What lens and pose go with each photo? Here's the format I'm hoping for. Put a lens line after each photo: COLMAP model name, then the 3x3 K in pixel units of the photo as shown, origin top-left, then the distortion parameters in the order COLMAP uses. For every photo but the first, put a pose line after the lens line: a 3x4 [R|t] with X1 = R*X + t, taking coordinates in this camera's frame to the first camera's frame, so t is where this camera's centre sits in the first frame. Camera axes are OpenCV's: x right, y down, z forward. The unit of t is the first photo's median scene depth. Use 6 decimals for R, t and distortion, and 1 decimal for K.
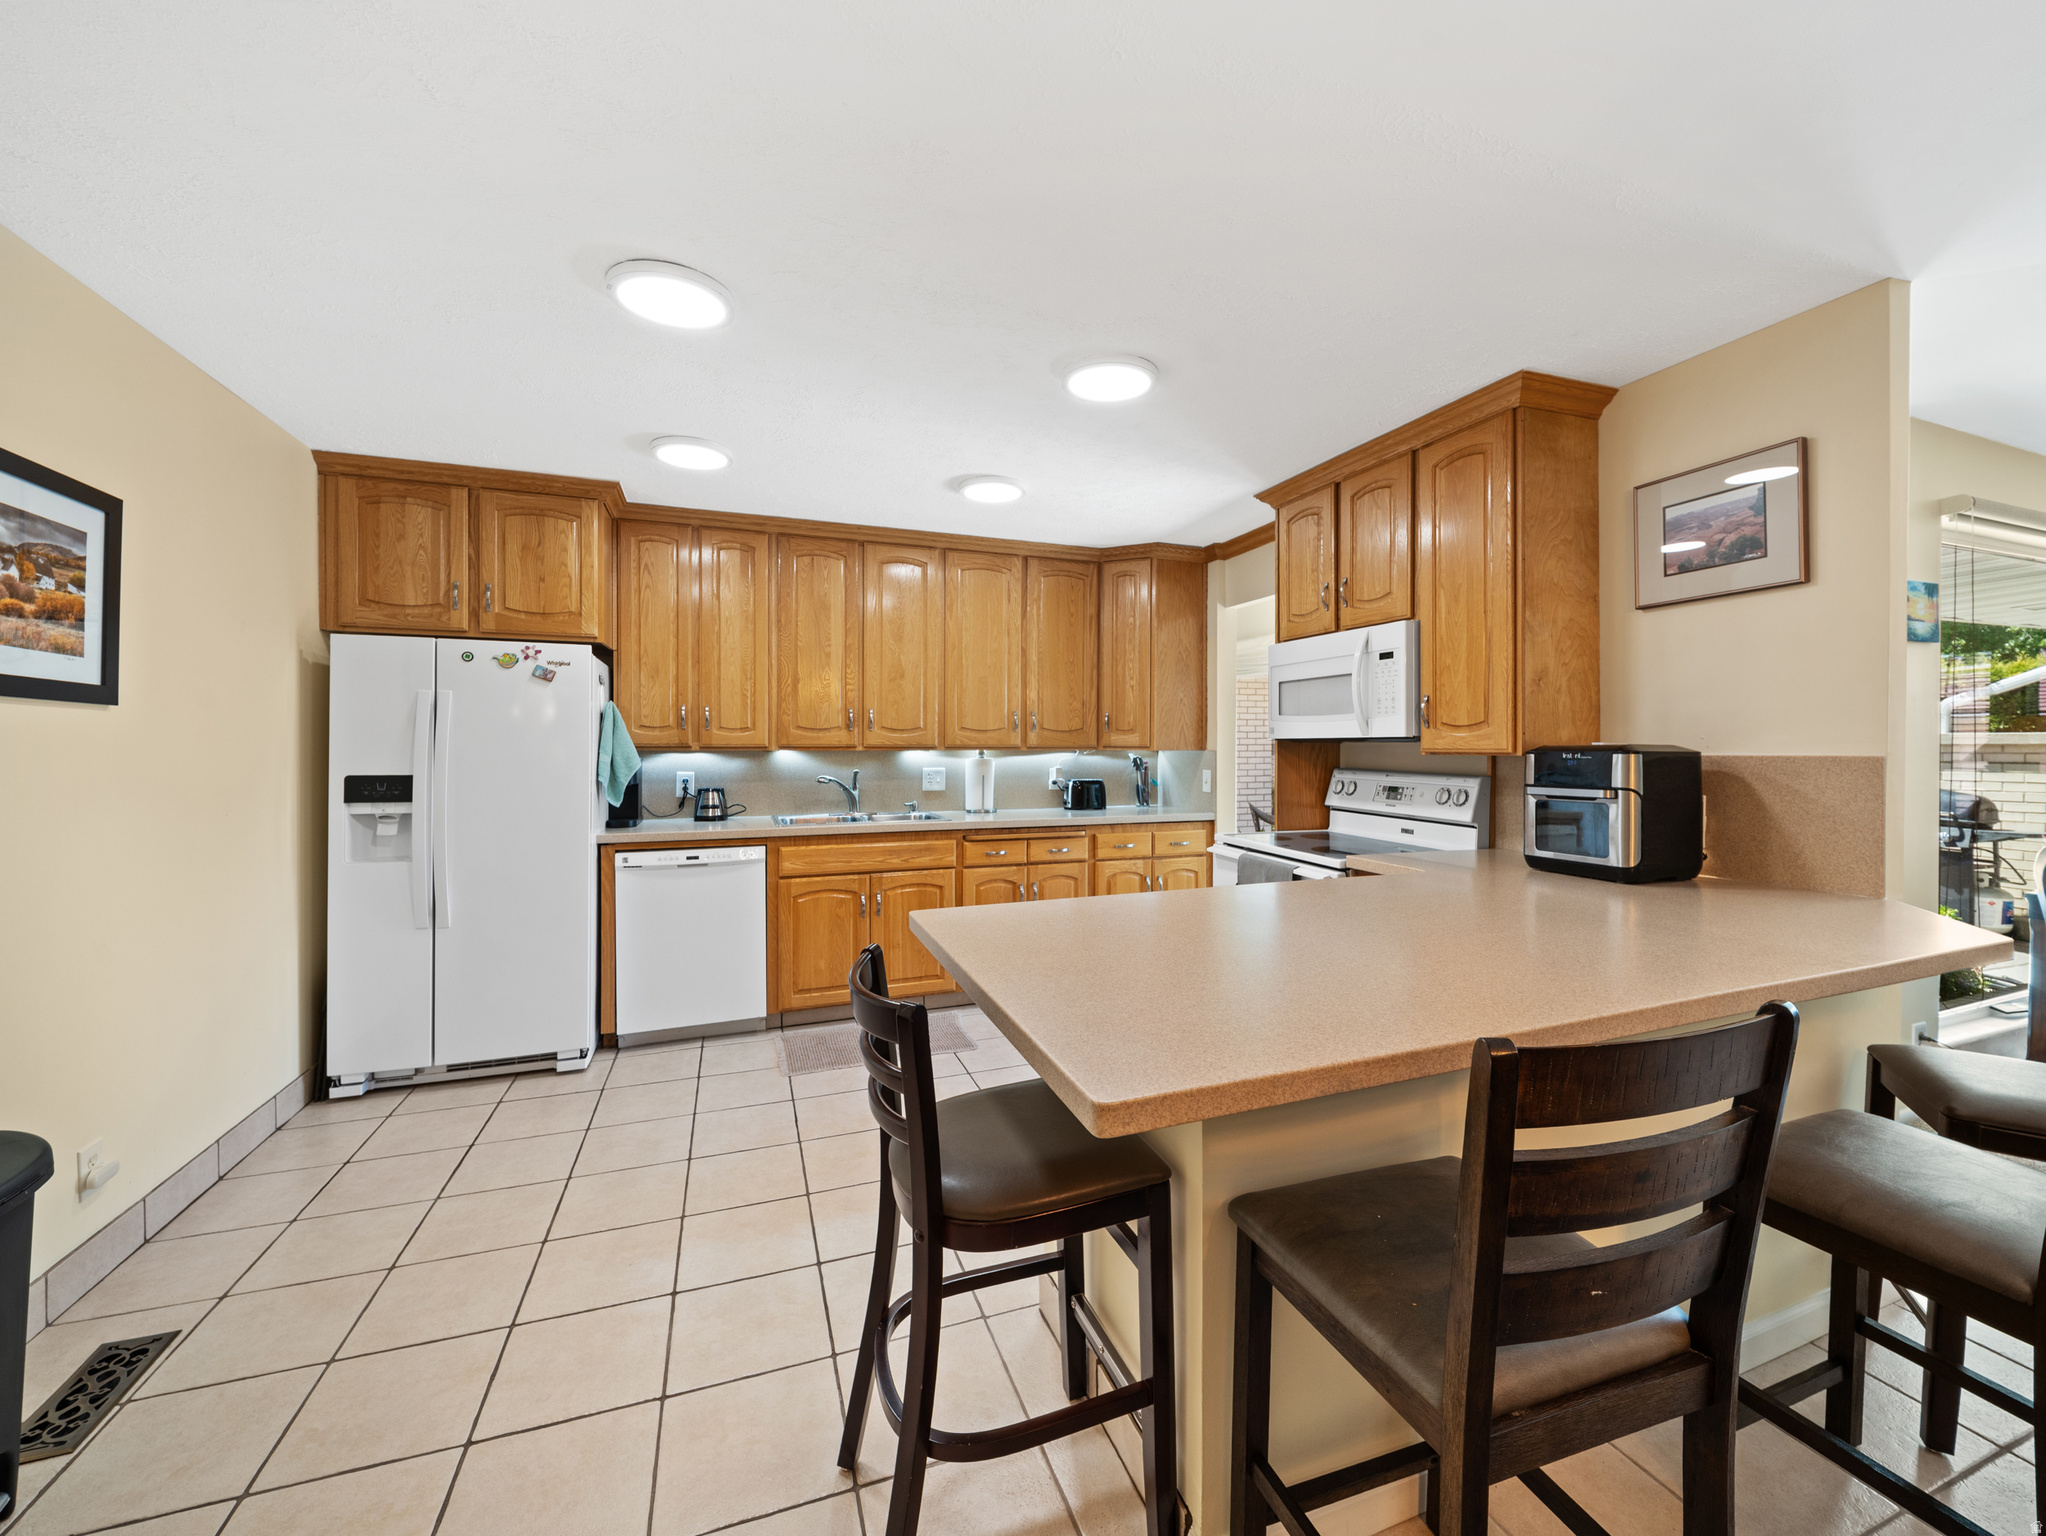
lens RADIAL K [[805.6, 0, 1060.9], [0, 805.6, 745.2], [0, 0, 1]] dist [0.007006, -0.005608]
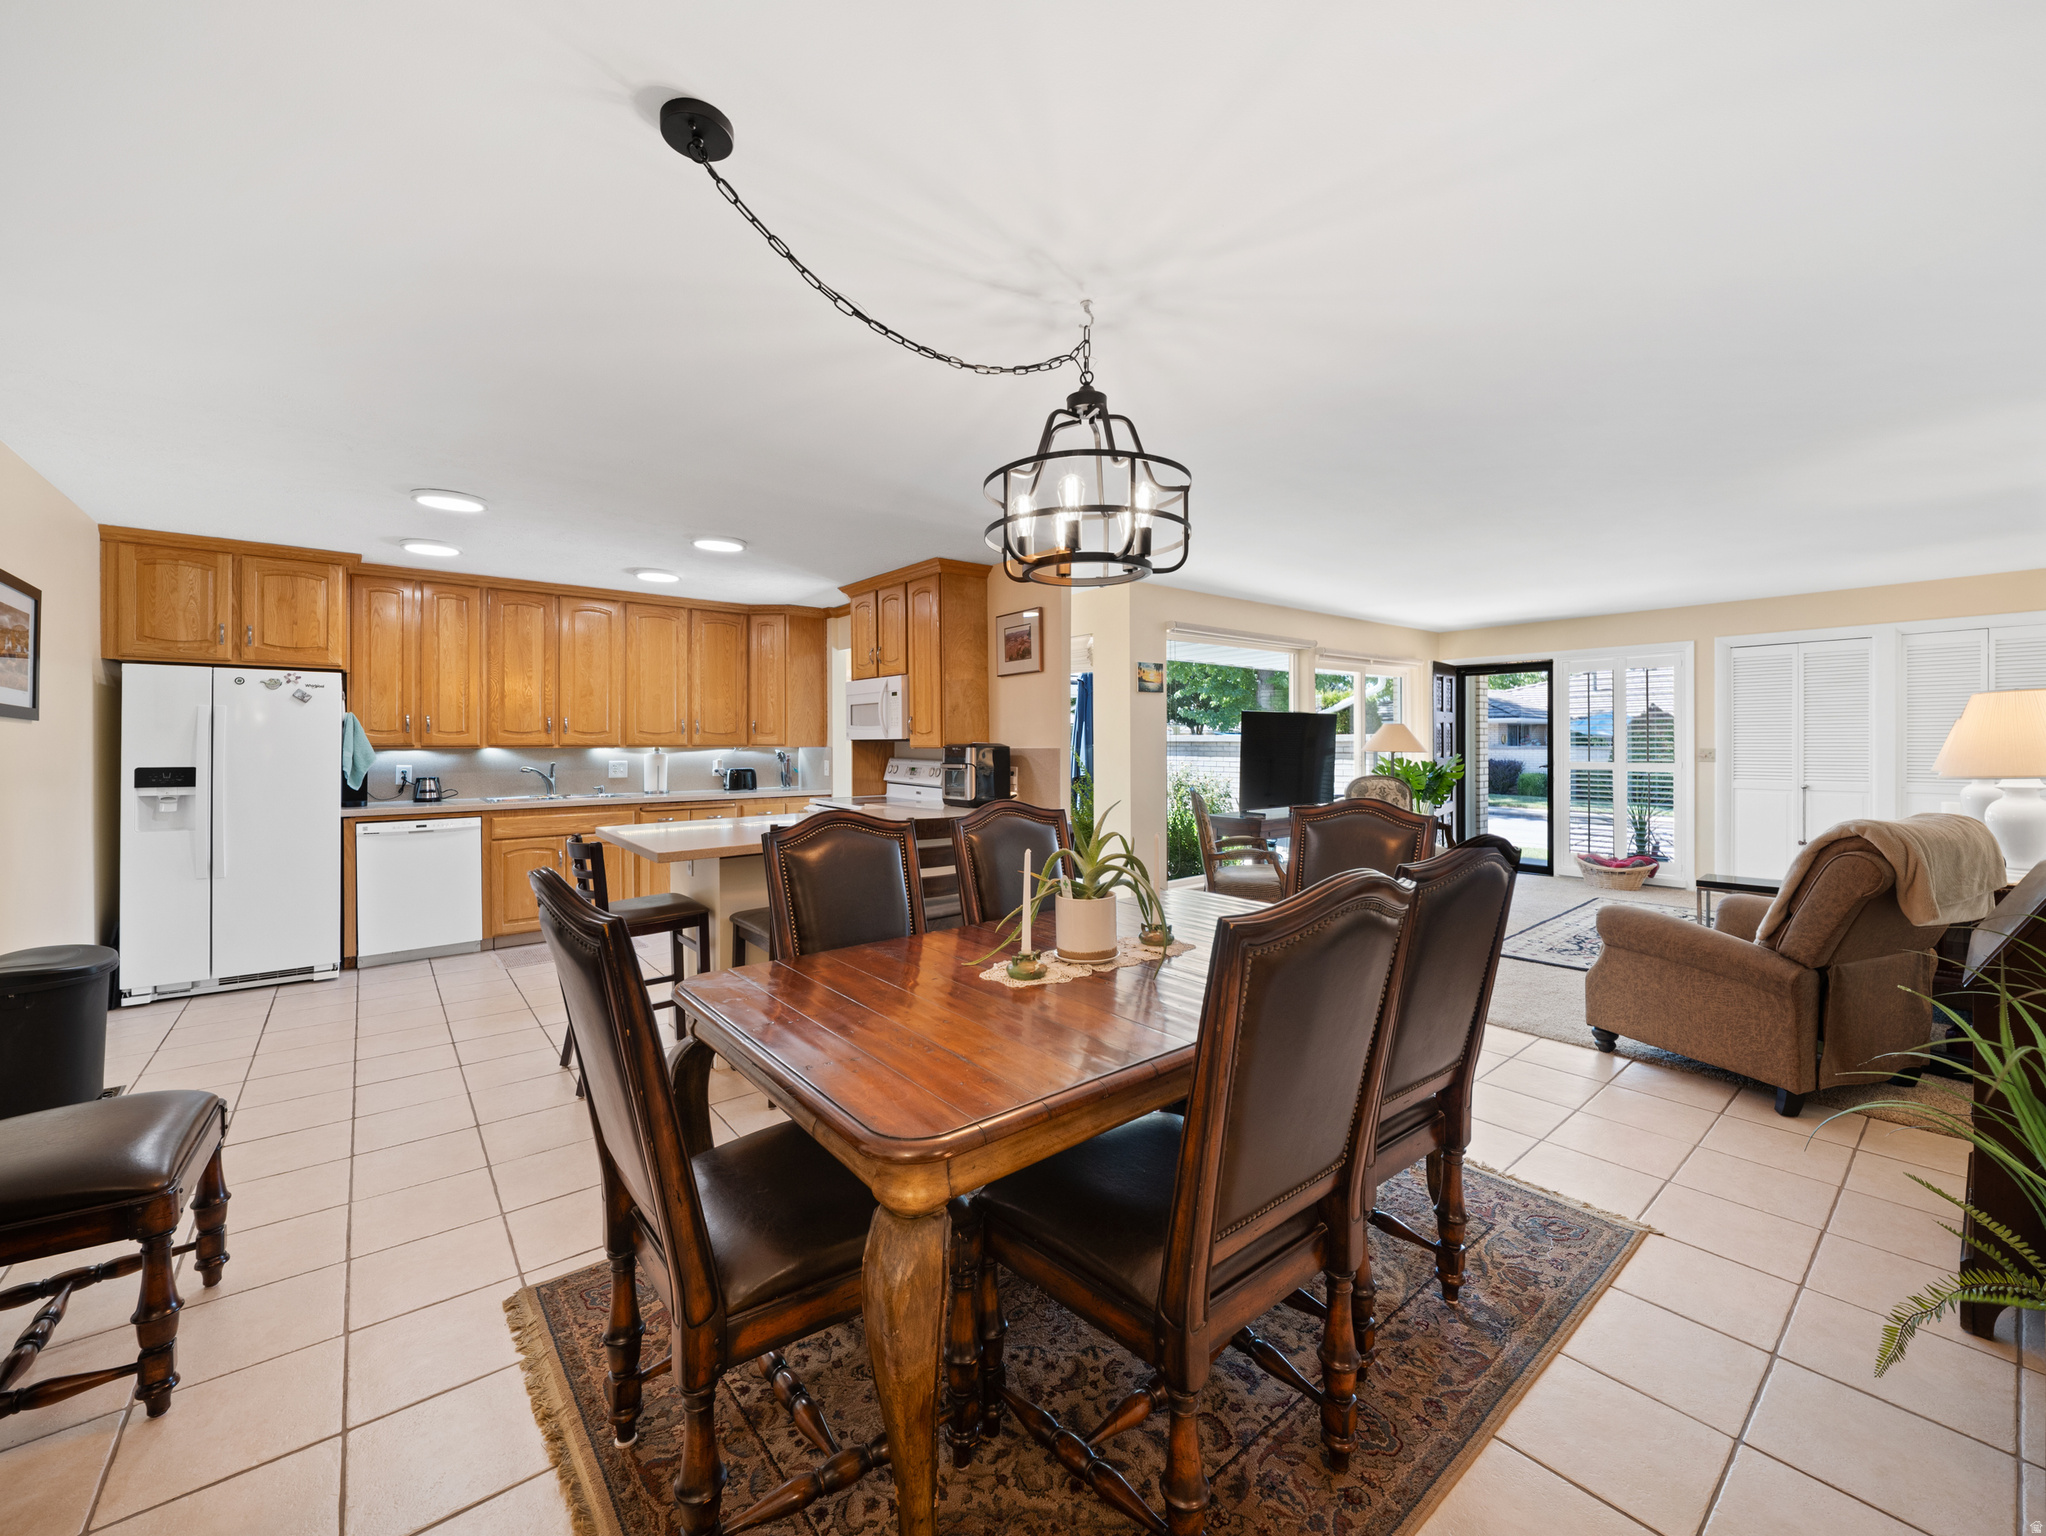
lens RADIAL K [[805.6, 0, 1032.4], [0, 805.6, 742.2], [0, 0, 1]] dist [0.007006, -0.005608]
pose [[0.953493, -0.002003, 0.301407, 0.132564], [0.002155, 0.999998, -0.000174, -0.001743], [-0.301406, 0.000816, 0.953495, -0.679016]]
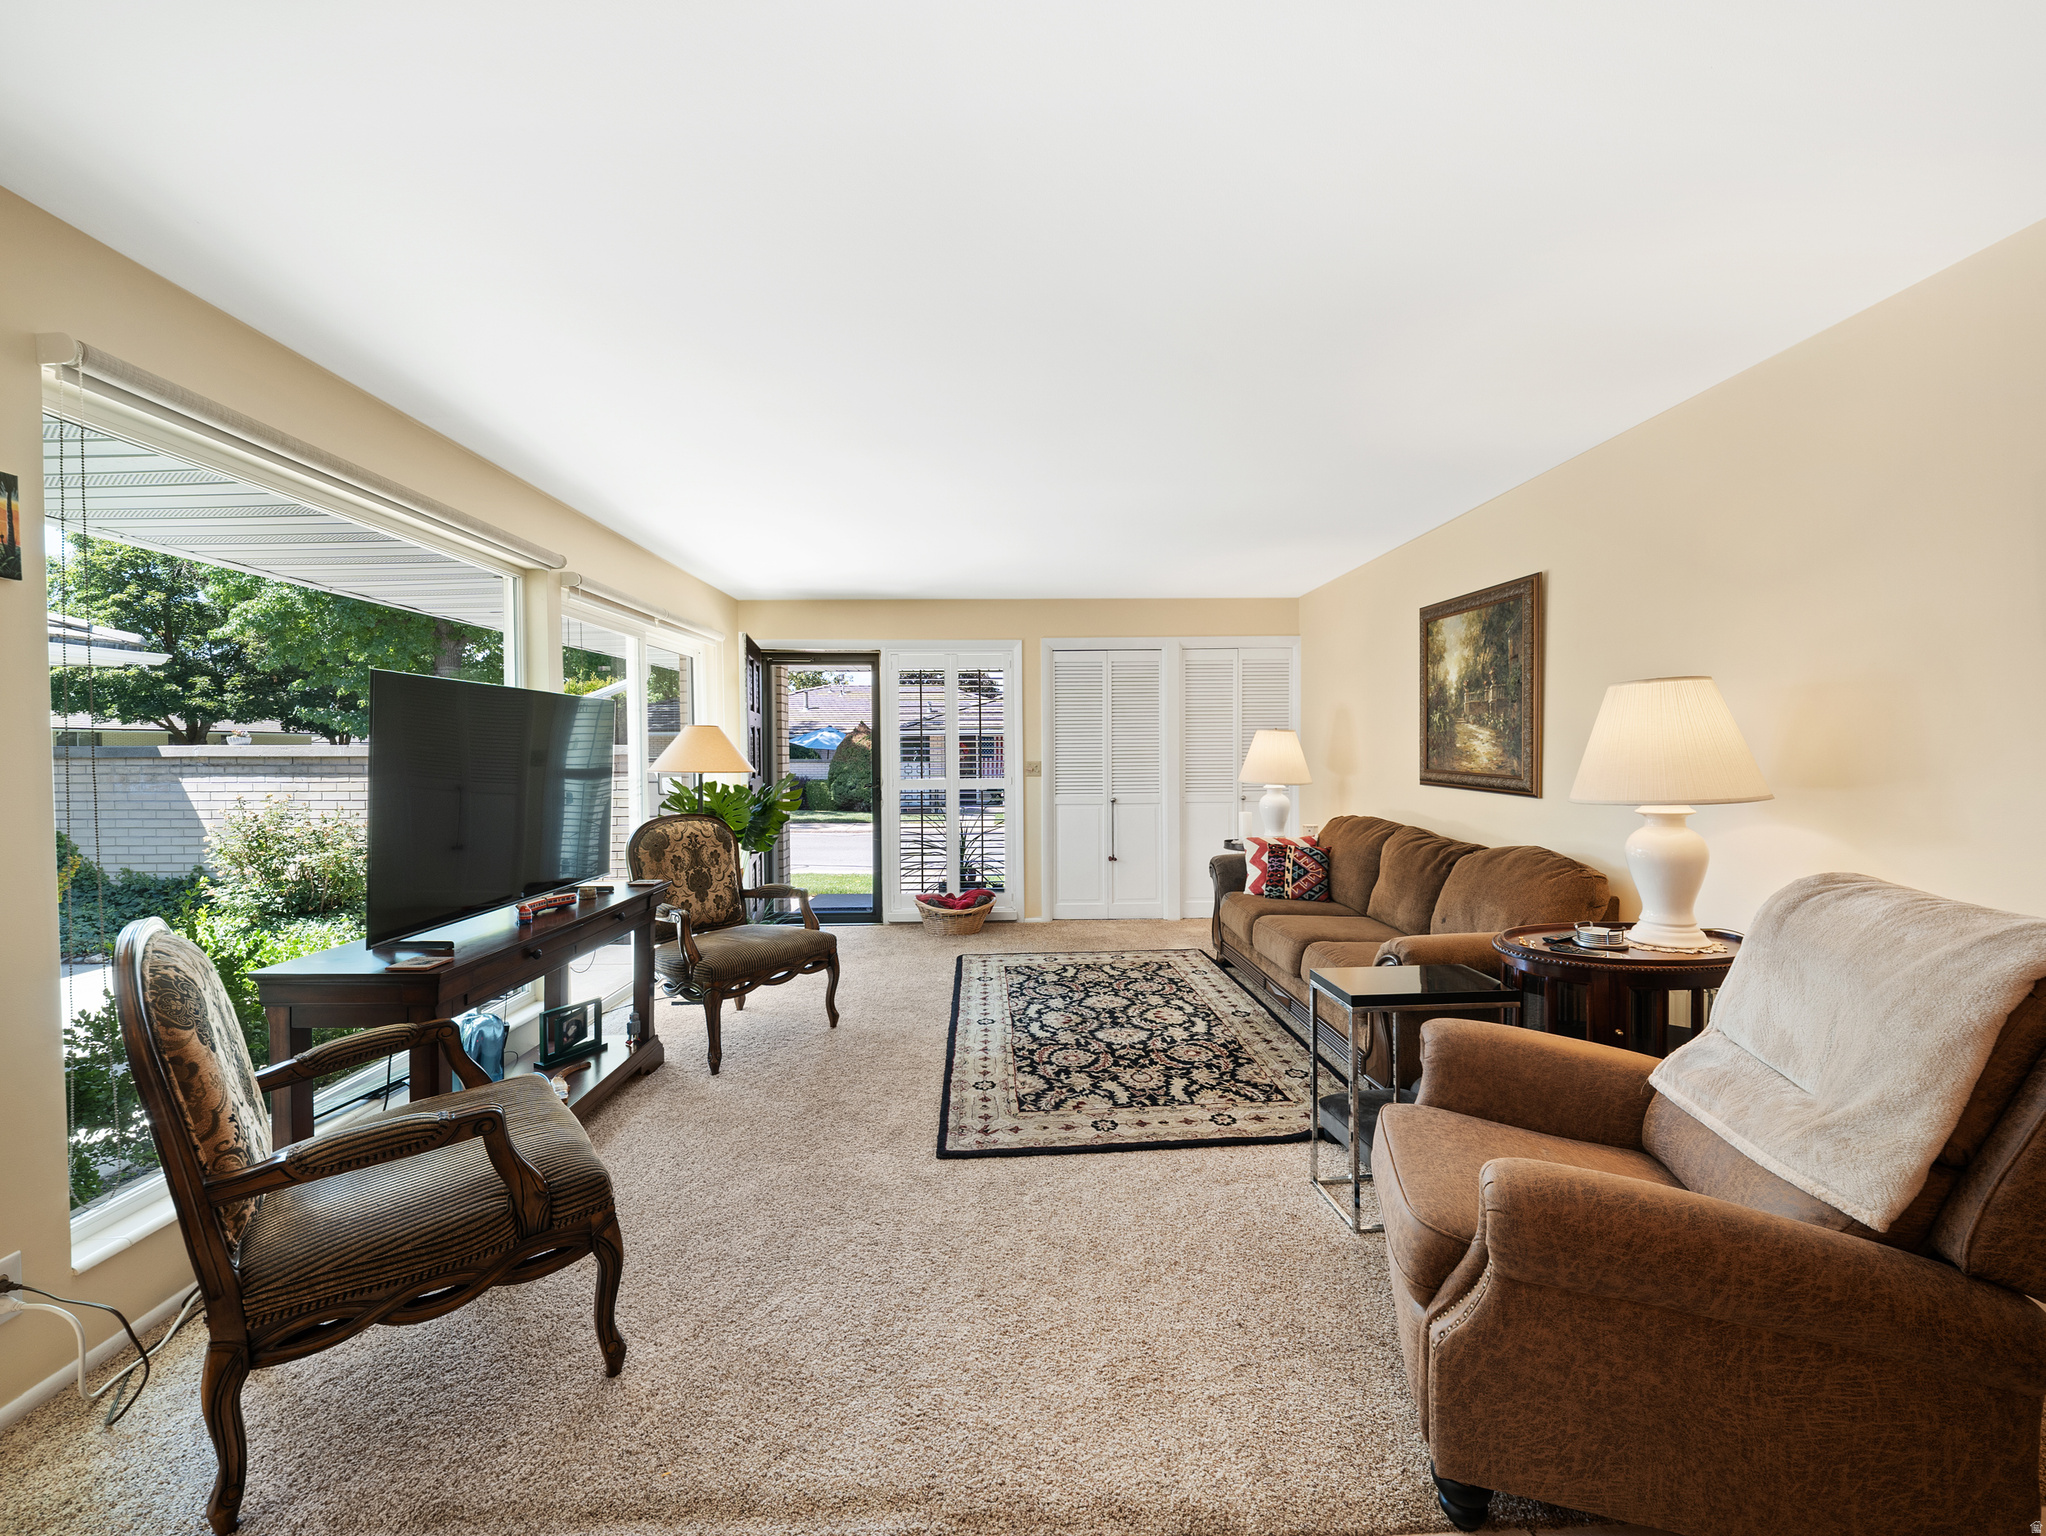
lens RADIAL K [[805.6, 0, 1018.0], [0, 805.6, 767.7], [0, 0, 1]] dist [0.007006, -0.005608]
pose [[0.360422, -0.021021, 0.932552, 0.665352], [0.006891, 0.999779, 0.019873, -0.004633], [-0.932764, -0.000737, 0.360488, 0.135269]]
